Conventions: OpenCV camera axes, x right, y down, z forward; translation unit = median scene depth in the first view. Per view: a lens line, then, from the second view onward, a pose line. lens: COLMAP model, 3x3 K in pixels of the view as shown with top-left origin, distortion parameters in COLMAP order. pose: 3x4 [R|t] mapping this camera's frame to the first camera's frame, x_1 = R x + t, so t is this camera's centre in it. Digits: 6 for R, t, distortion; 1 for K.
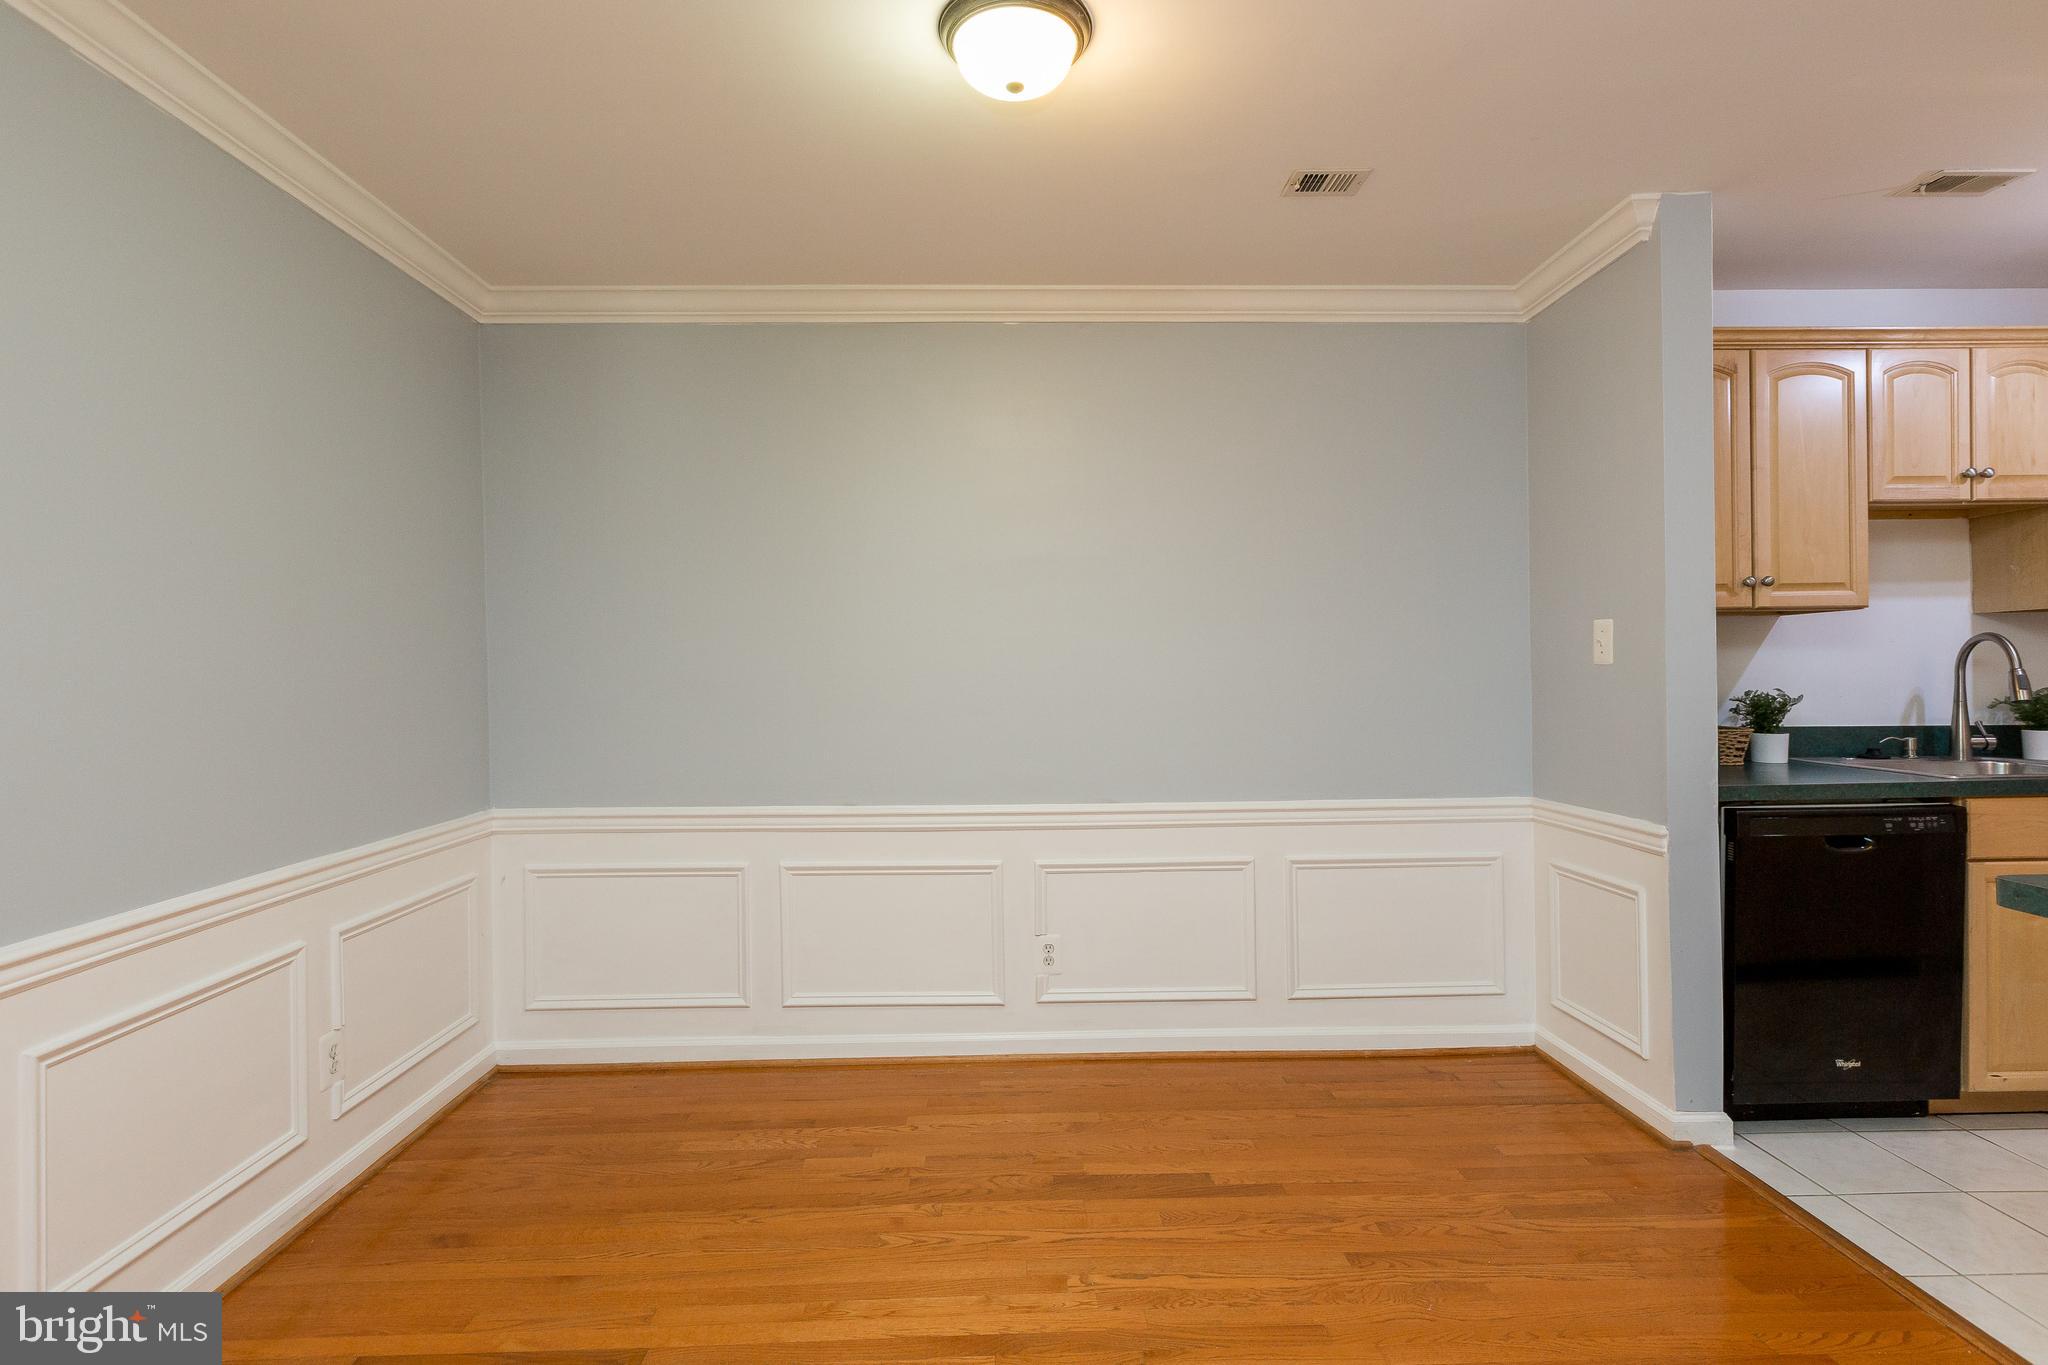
lens RADIAL K [[998.6, 0, 1020.2], [0, 998.6, 676.7], [0, 0, 1]] dist [0.001473, -0.000678]
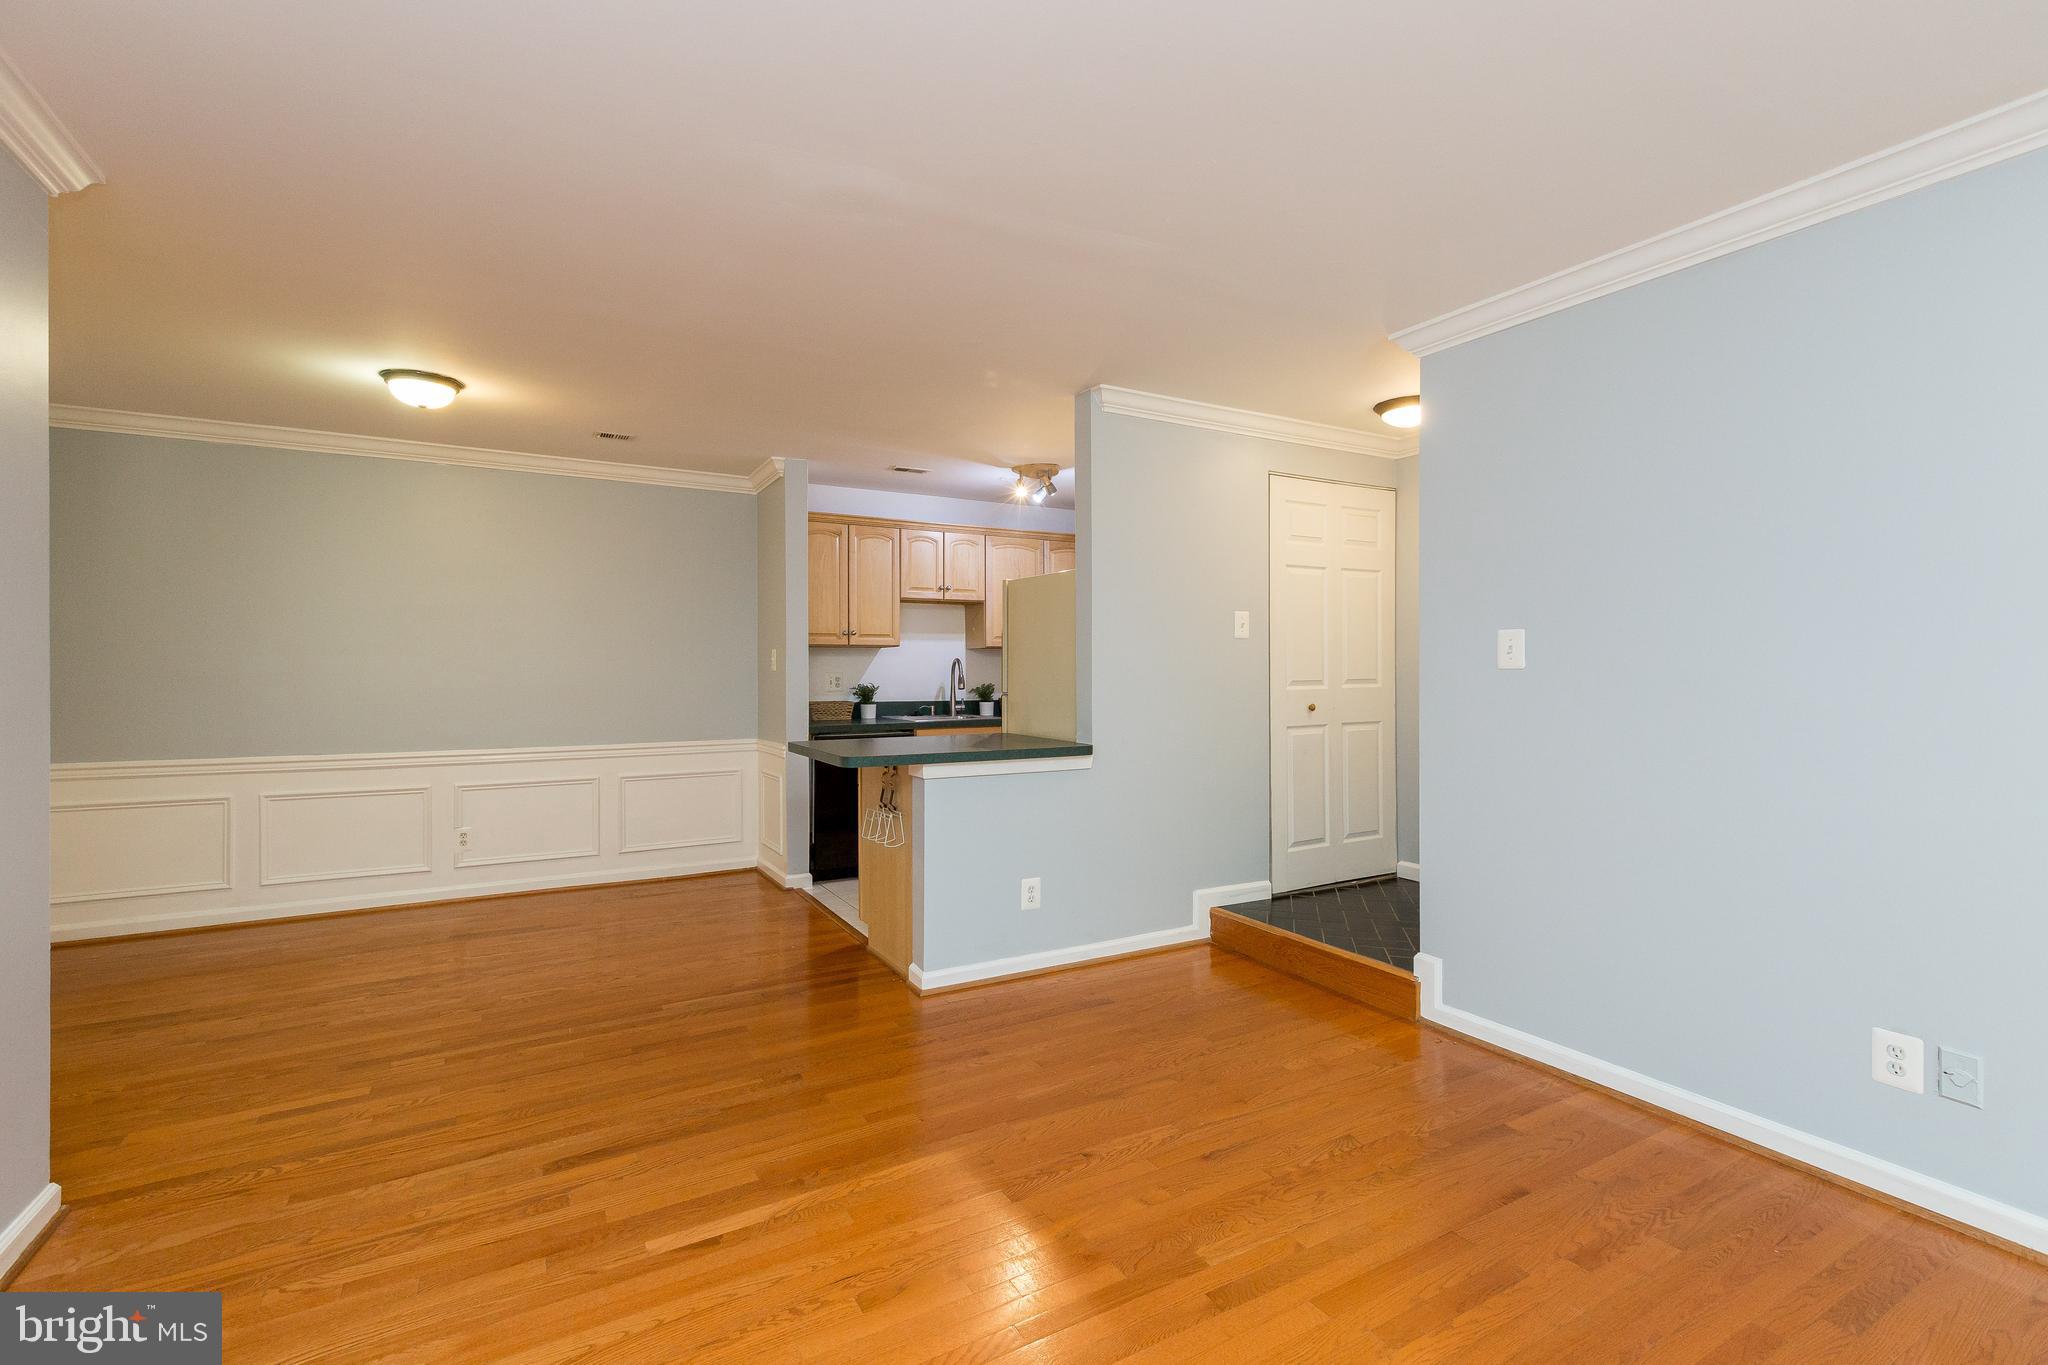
lens RADIAL K [[915.0, 0, 1020.7], [0, 915.0, 666.3], [0, 0, 1]] dist [0.010361, 0.000155]
pose [[0.879070, 0.012078, 0.476539, 0.124685], [-0.006583, 0.999891, -0.013200, -0.000197], [-0.476647, 0.008466, 0.879054, -0.901705]]
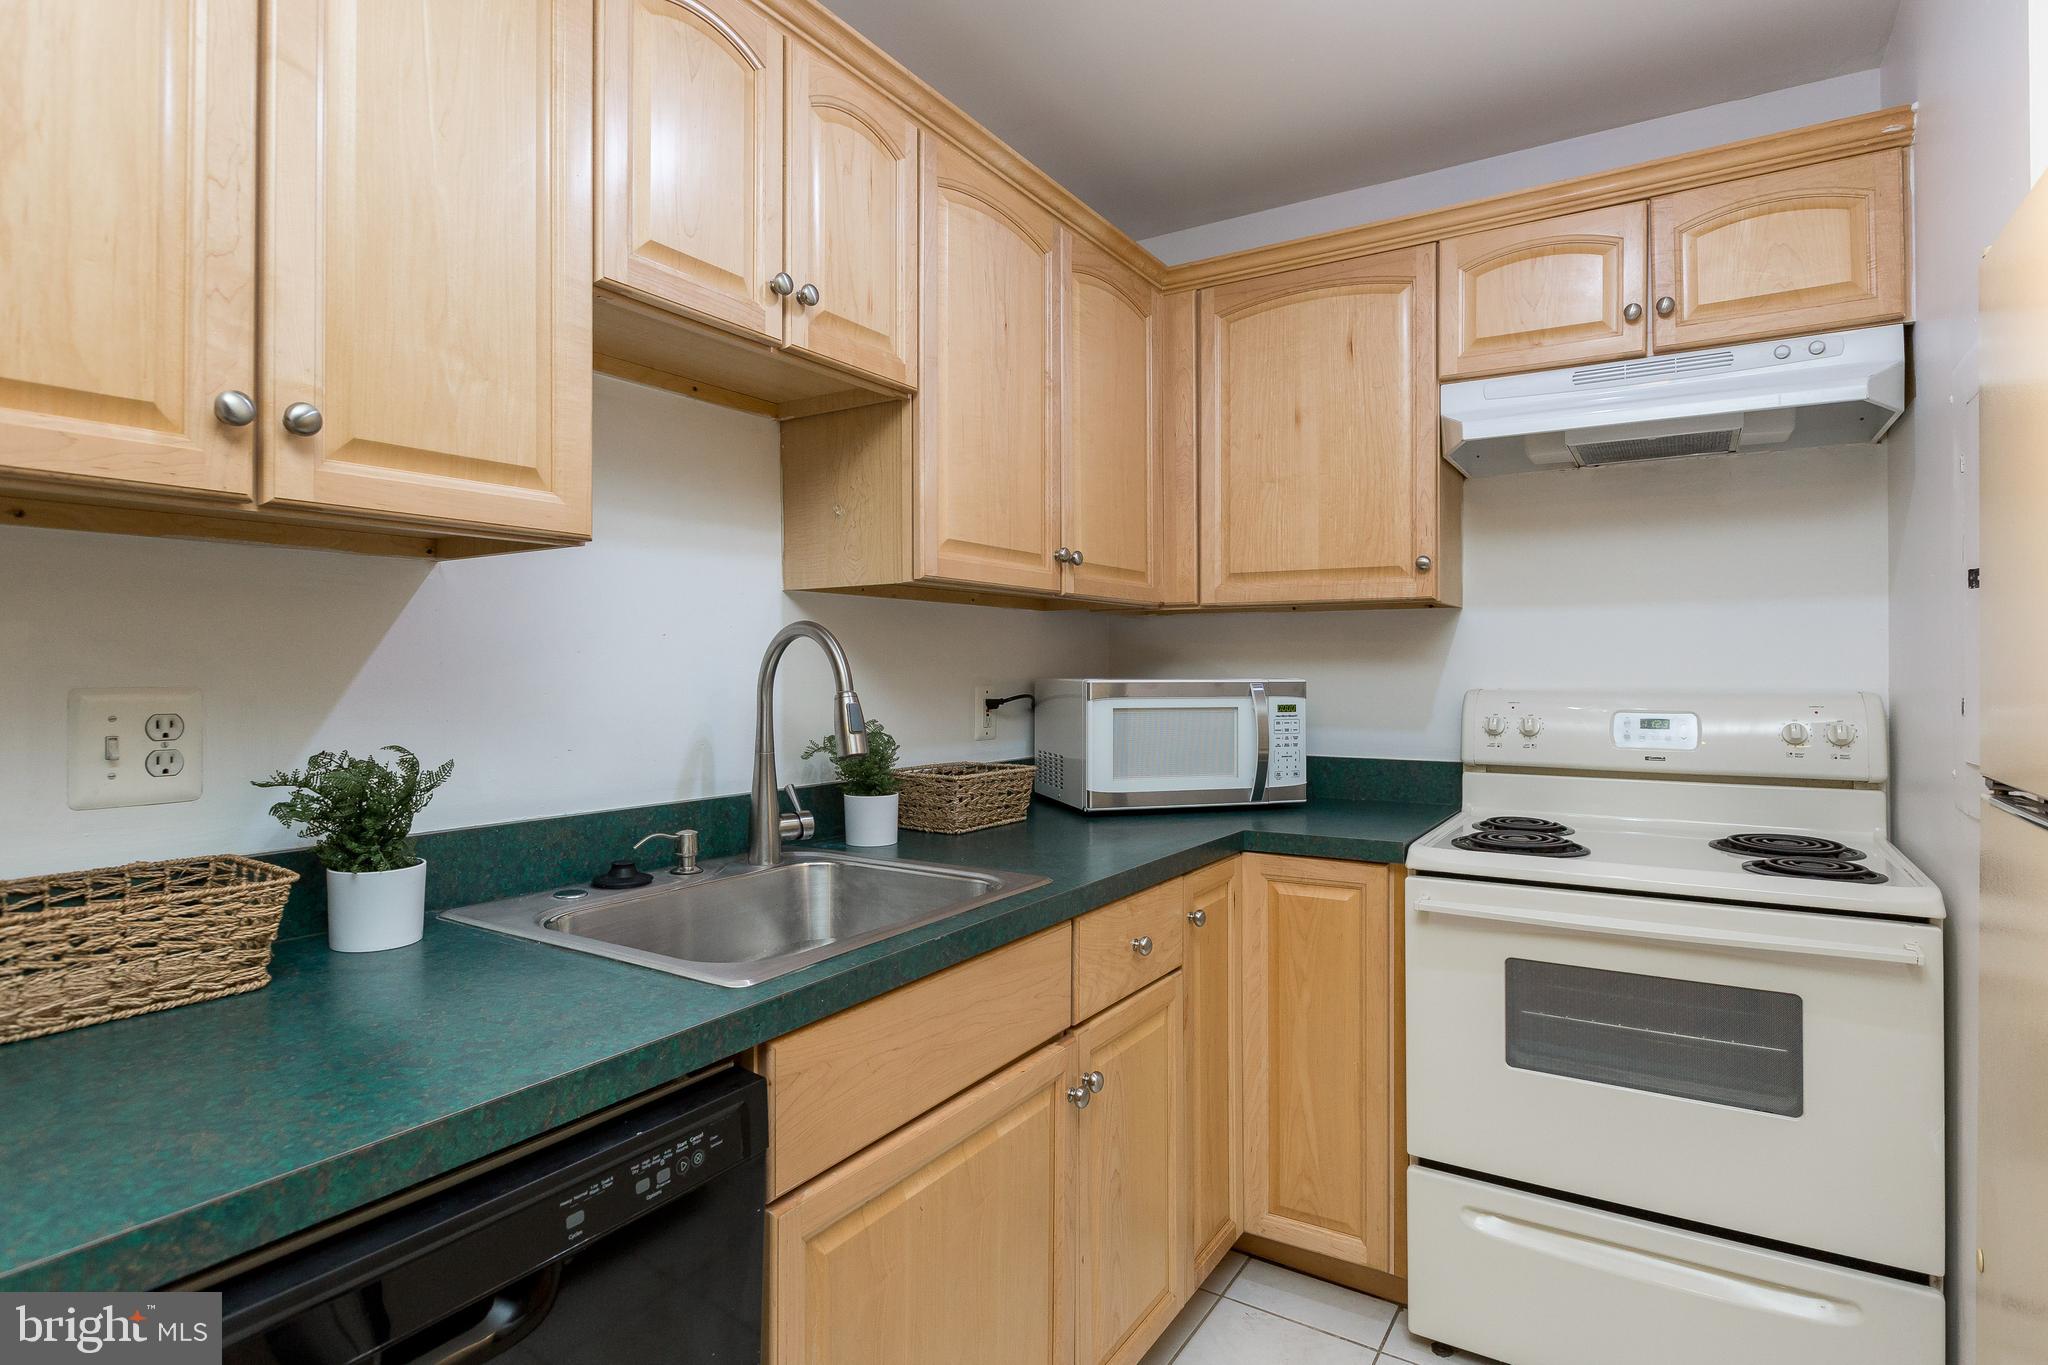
lens RADIAL K [[1061.5, 0, 1021.7], [0, 1061.5, 667.8], [0, 0, 1]] dist [0.000437, -0.000381]
pose [[0.554897, 0.012275, 0.831829, 0.595632], [-0.002716, 0.999913, -0.012943, -0.013707], [-0.831915, 0.004923, 0.554881, 0.624780]]
